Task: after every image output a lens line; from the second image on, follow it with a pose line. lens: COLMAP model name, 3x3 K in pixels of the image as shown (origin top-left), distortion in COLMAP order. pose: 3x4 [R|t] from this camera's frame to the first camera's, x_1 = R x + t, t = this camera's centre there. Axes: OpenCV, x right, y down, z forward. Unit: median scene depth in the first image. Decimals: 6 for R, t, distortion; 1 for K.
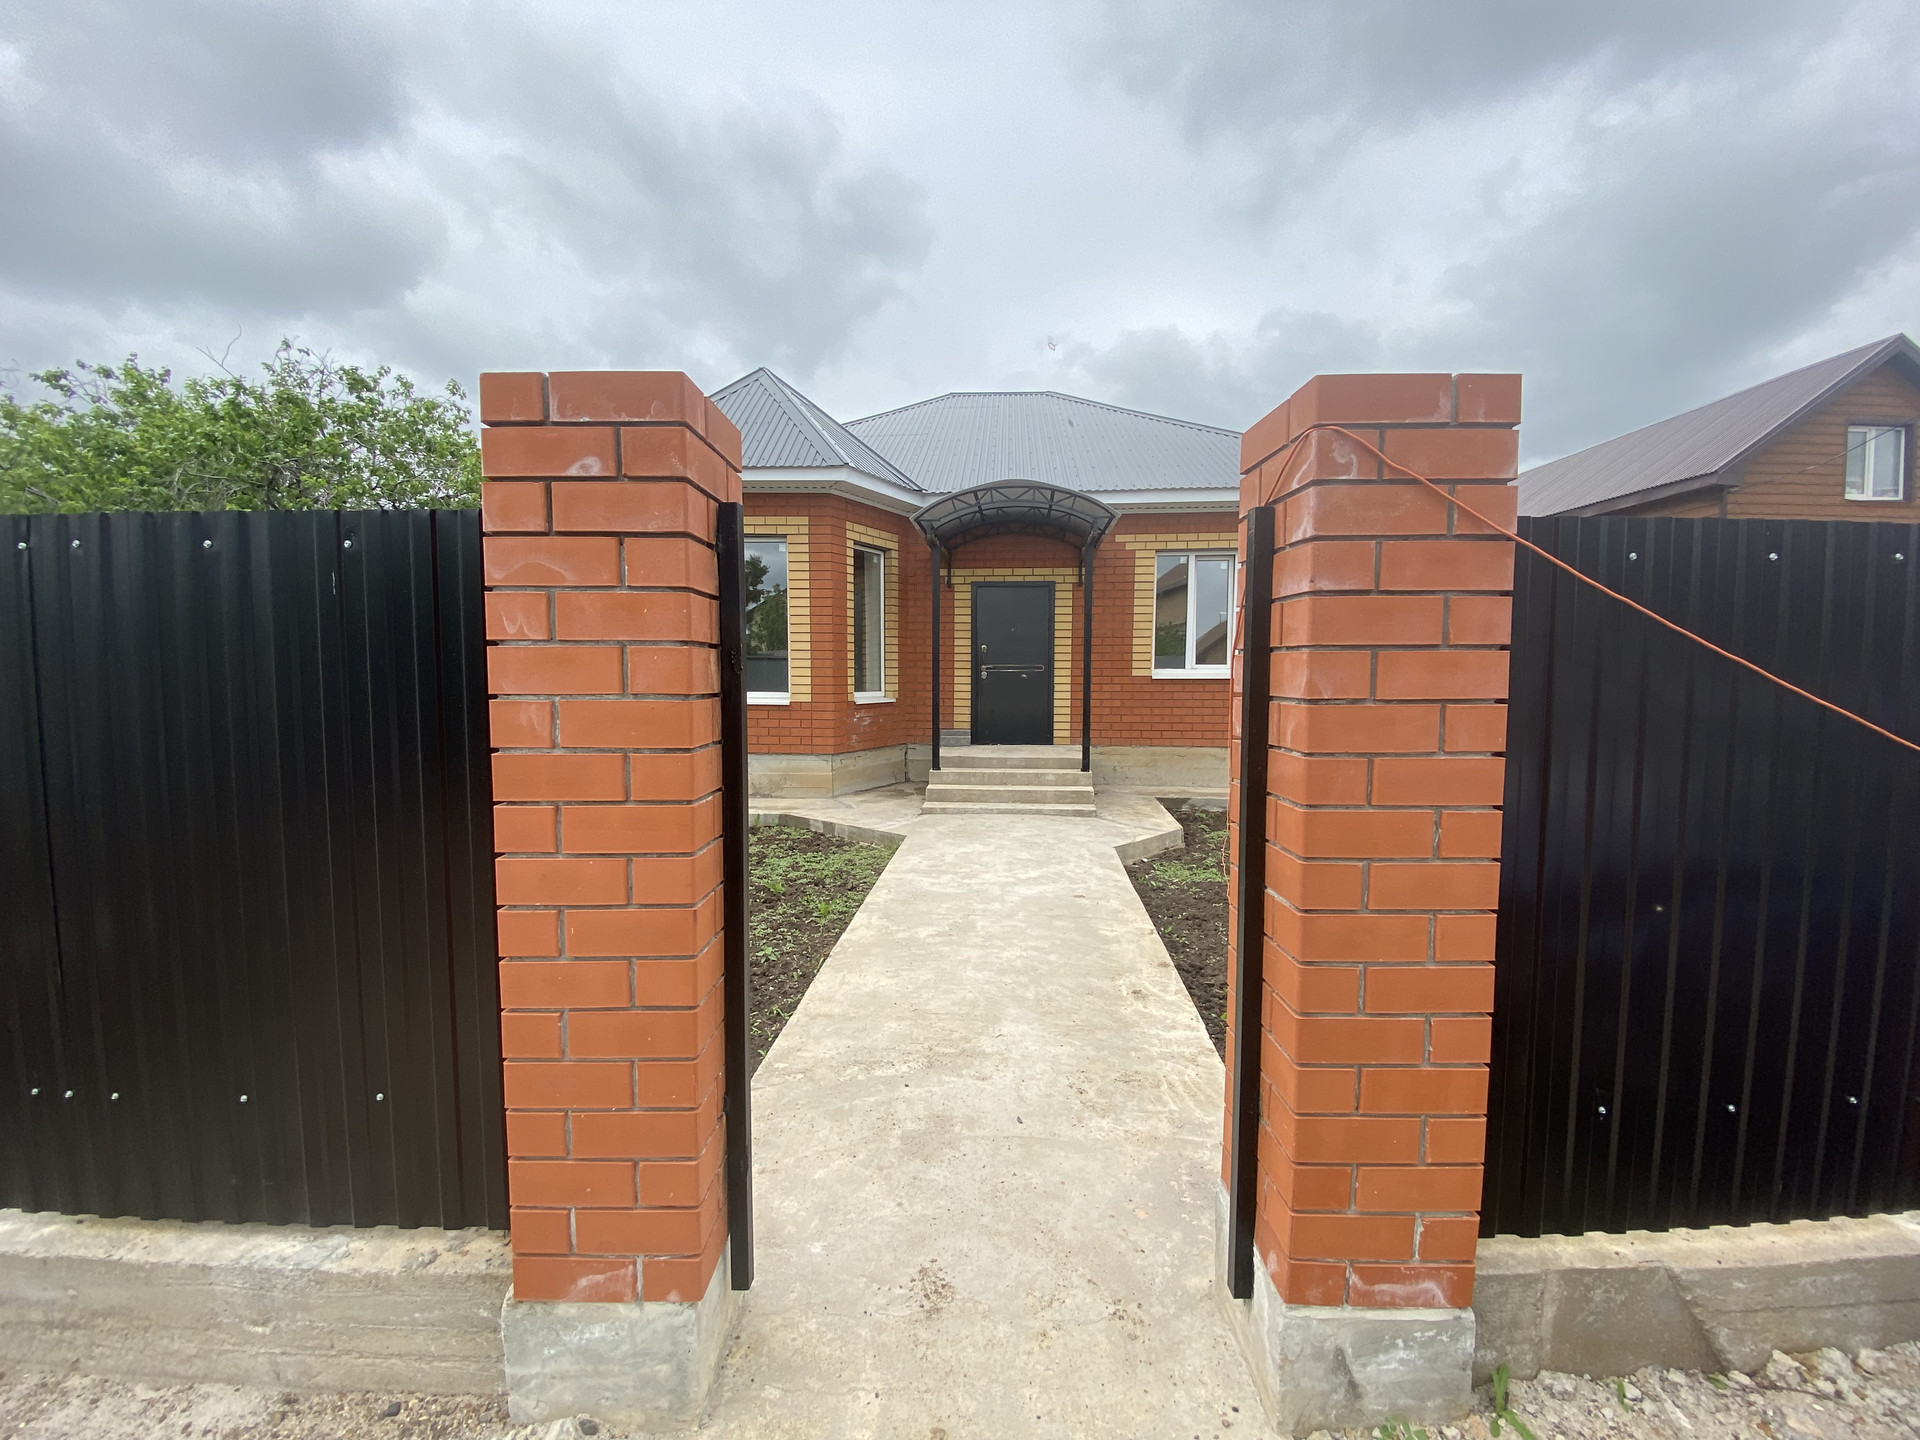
lens RADIAL K [[788.2, 0, 925.0], [0, 788.2, 756.1], [0, 0, 1]] dist [-0.001136, -0.009298]
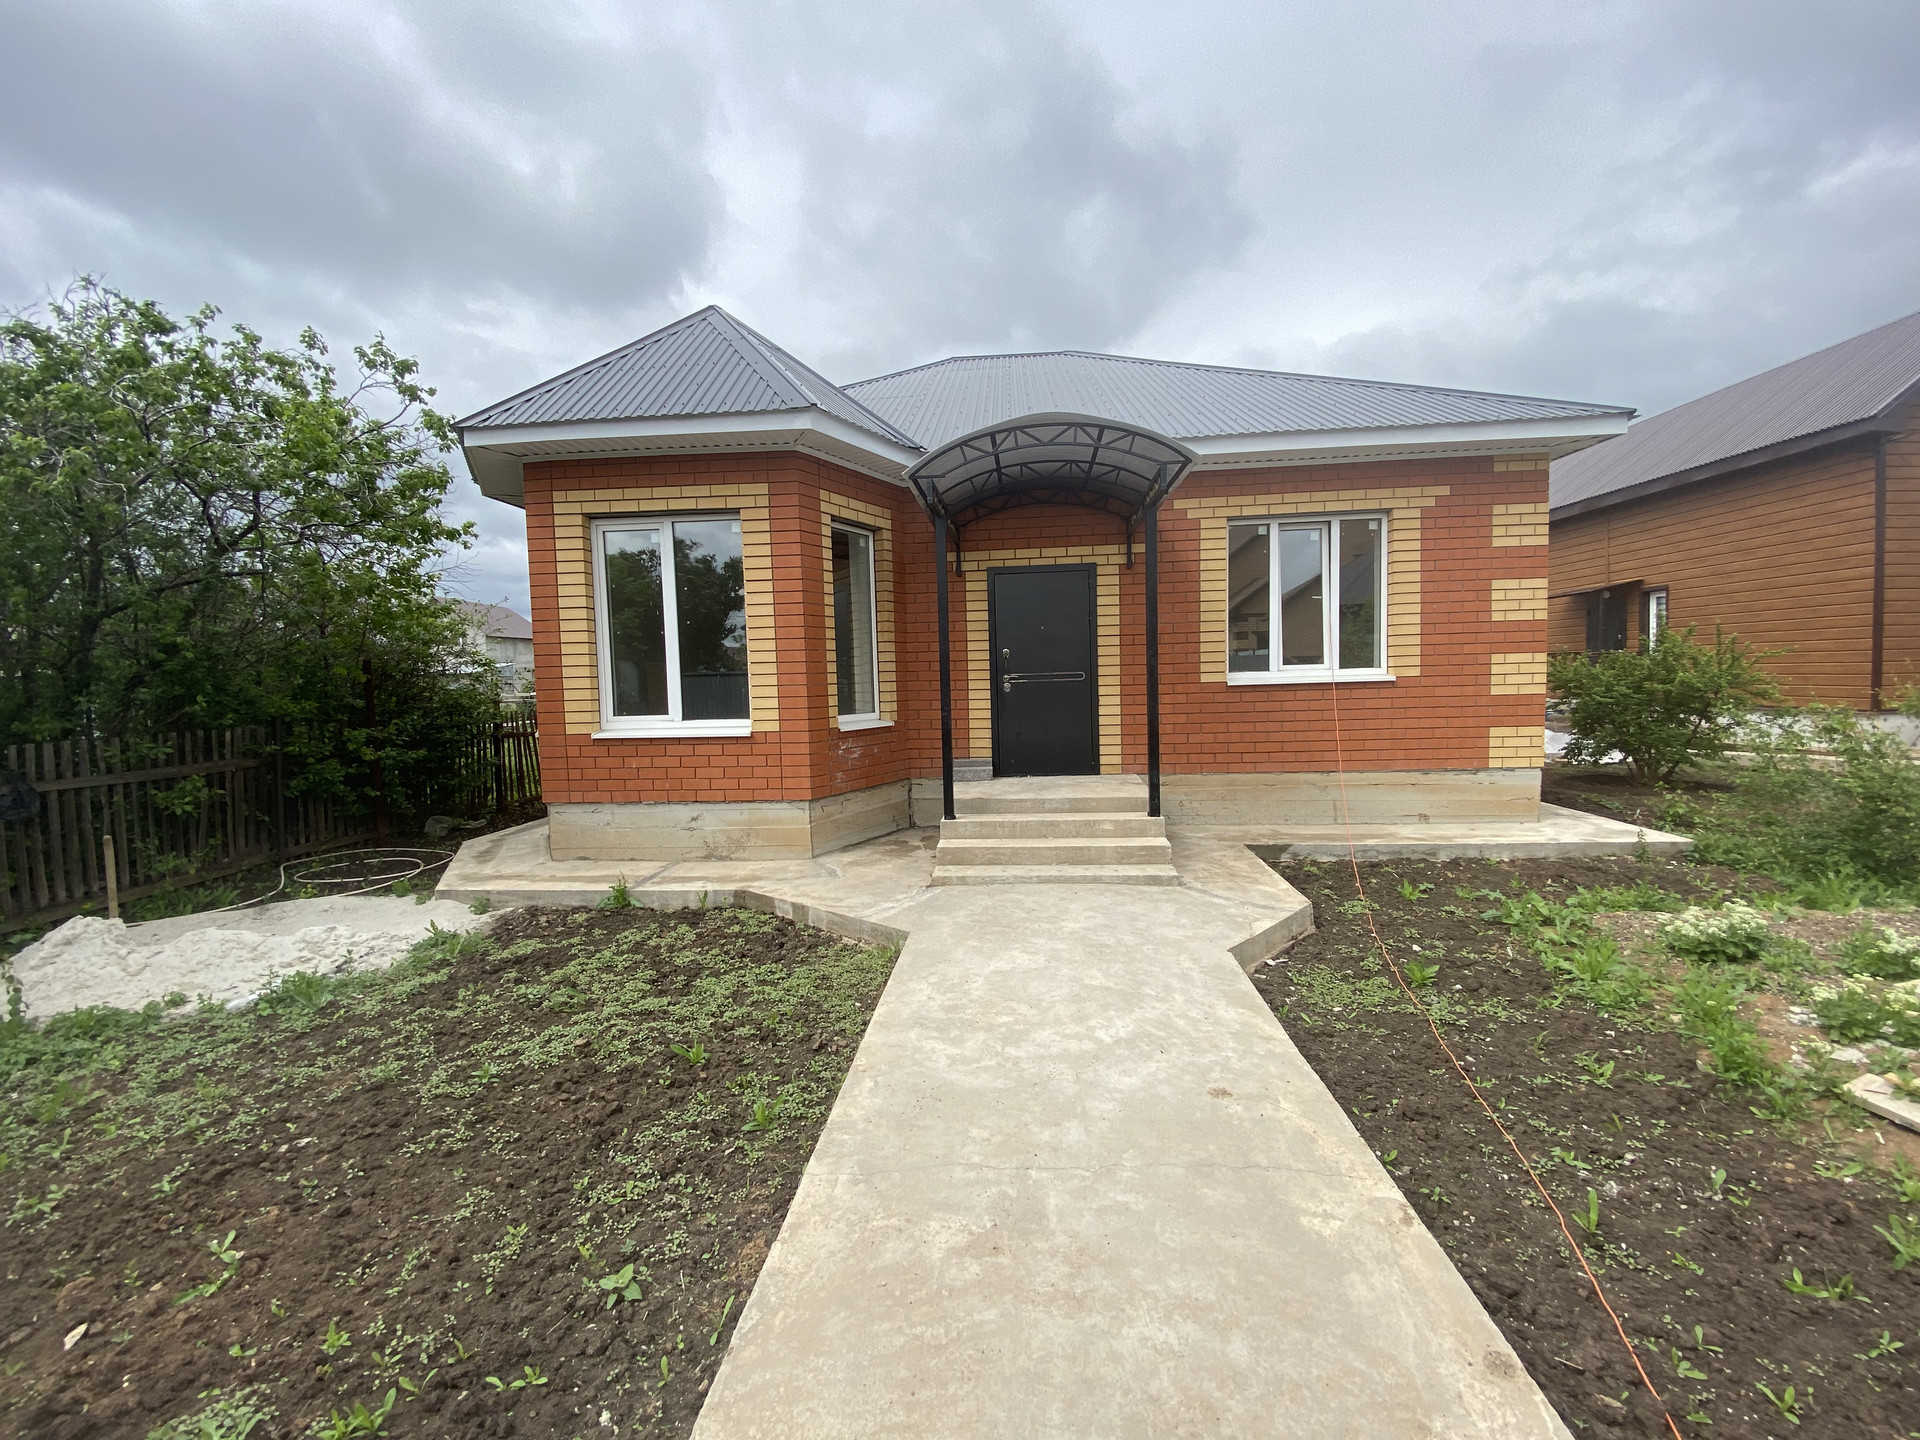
lens RADIAL K [[788.2, 0, 926.4], [0, 788.2, 751.3], [0, 0, 1]] dist [-0.001136, -0.009298]
pose [[0.999491, -0.030058, -0.010688, 0.002077], [0.029866, 0.999396, -0.017743, -0.031436], [0.011215, 0.017415, 0.999785, 0.248940]]
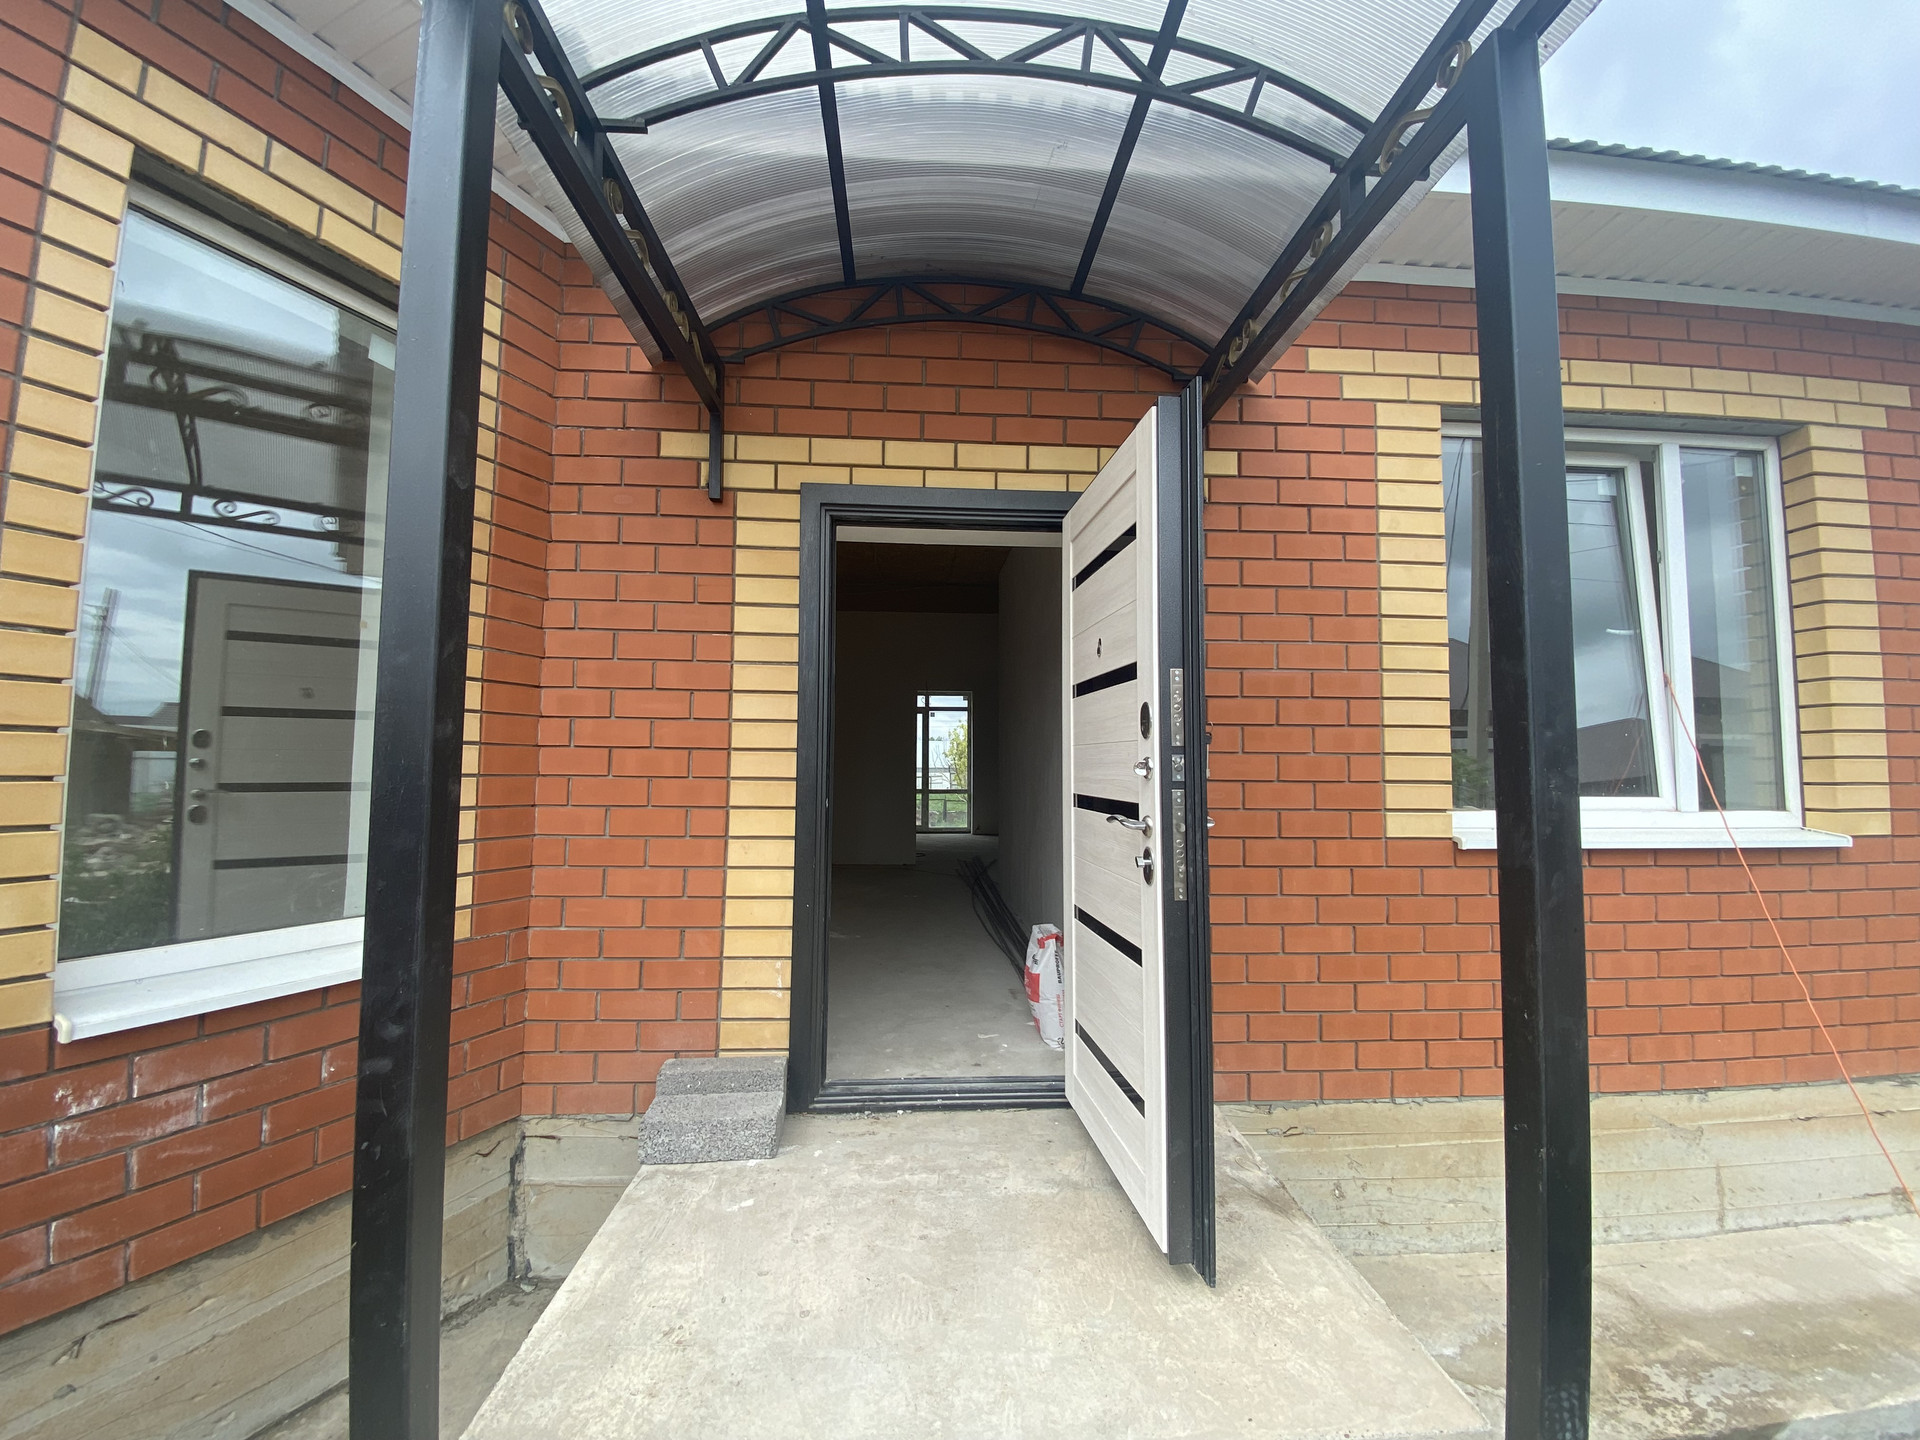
lens RADIAL K [[788.2, 0, 961.7], [0, 788.2, 715.6], [0, 0, 1]] dist [-0.001136, -0.009298]
pose [[0.984995, 0.018307, 0.171609, 0.074206], [0.010835, 0.985837, -0.167358, -0.107194], [-0.172242, 0.166706, 0.970846, 0.810785]]
